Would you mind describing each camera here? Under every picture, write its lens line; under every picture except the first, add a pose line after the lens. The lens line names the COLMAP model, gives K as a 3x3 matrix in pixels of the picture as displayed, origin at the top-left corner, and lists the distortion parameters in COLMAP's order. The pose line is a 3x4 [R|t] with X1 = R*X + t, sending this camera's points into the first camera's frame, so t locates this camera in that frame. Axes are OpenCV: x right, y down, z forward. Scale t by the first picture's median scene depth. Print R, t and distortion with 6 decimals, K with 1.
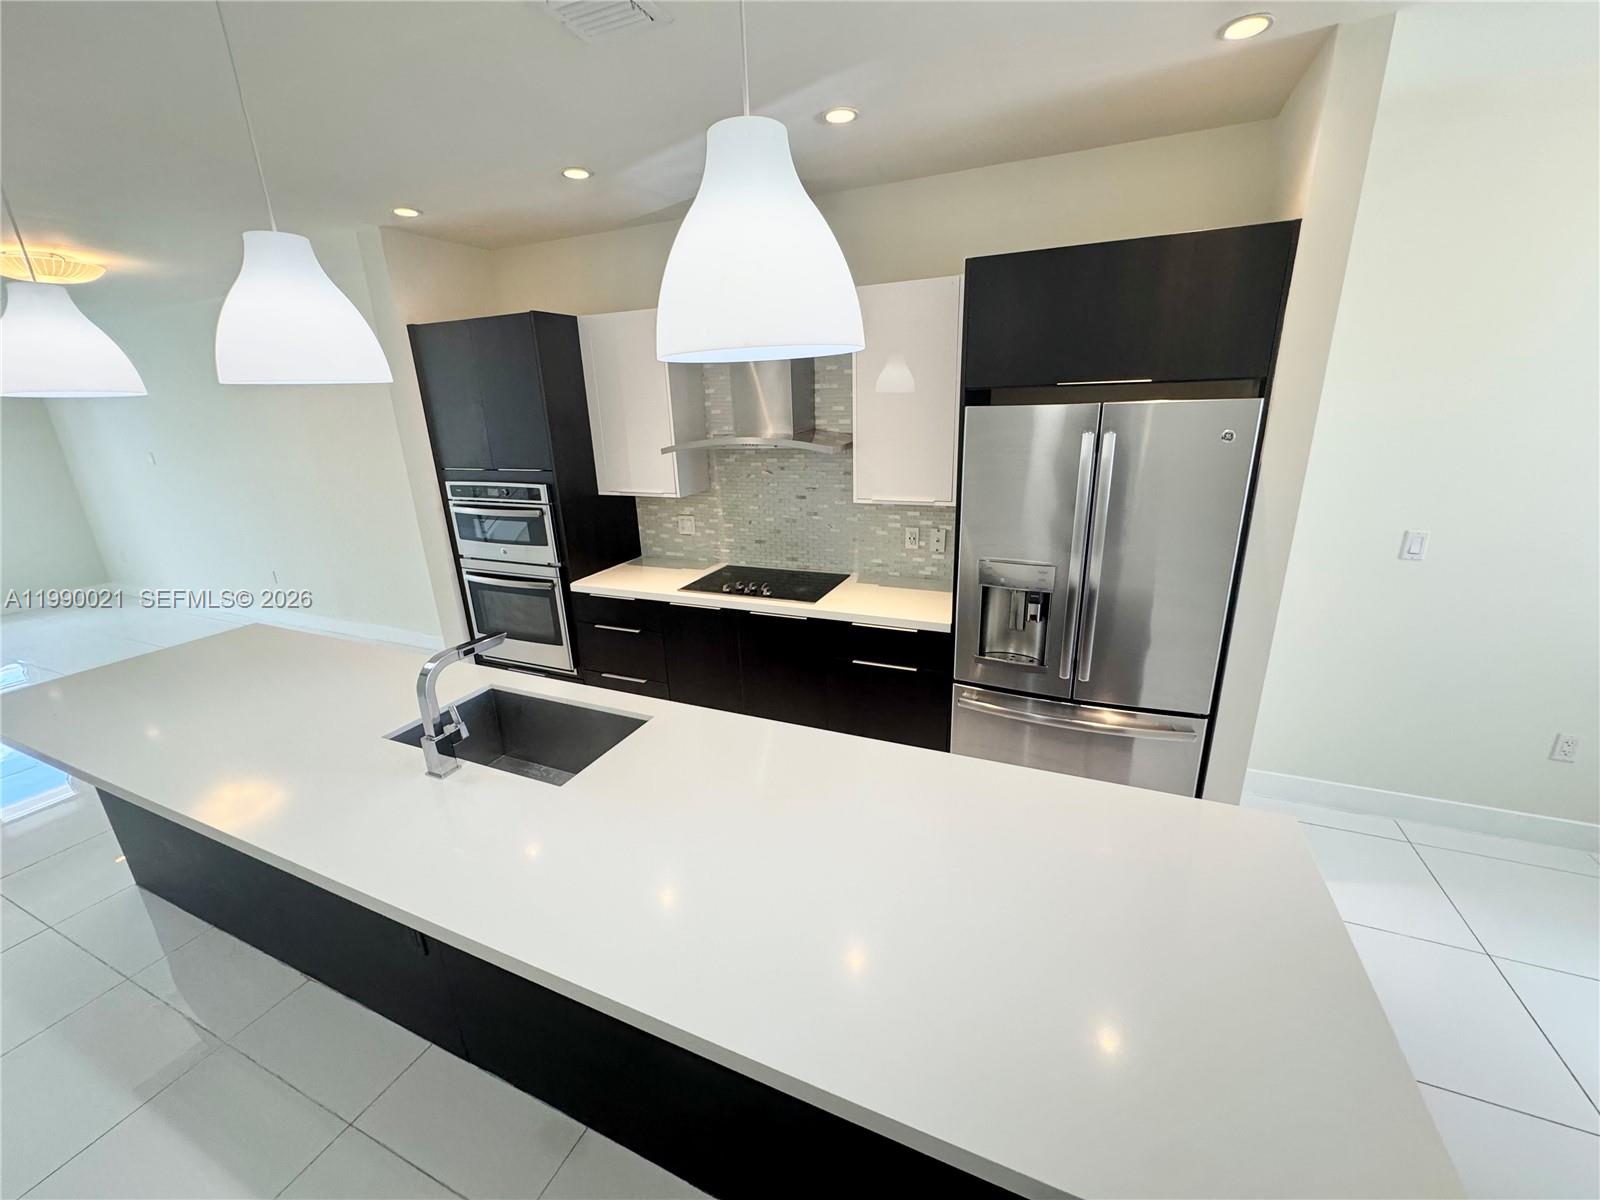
lens RADIAL K [[639.0, 0, 798.2], [0, 639.0, 602.2], [0, 0, 1]] dist [0.003215, -0.000398]
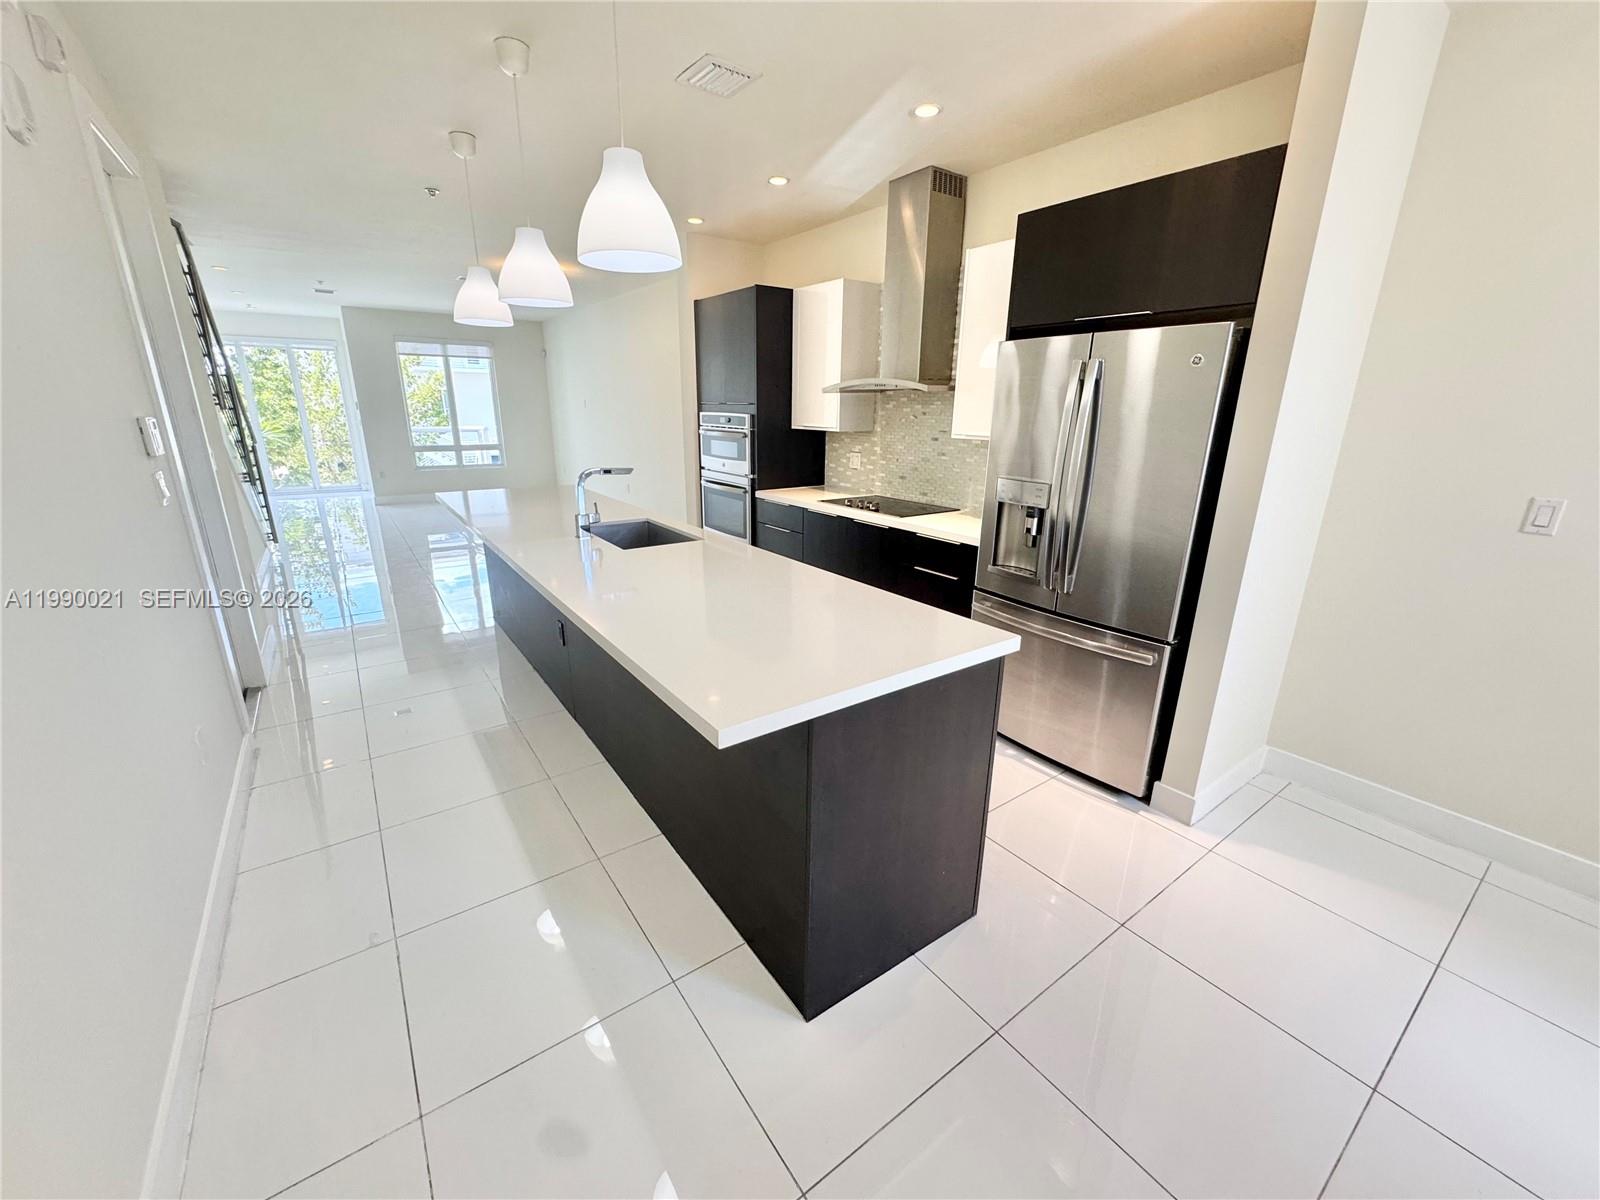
lens RADIAL K [[639.0, 0, 802.8], [0, 639.0, 598.5], [0, 0, 1]] dist [0.003215, -0.000398]
pose [[0.863514, 0.188940, -0.467595, 0.396850], [-0.193390, 0.980347, 0.038990, 0.120738], [0.465773, 0.056760, 0.883082, -0.118762]]
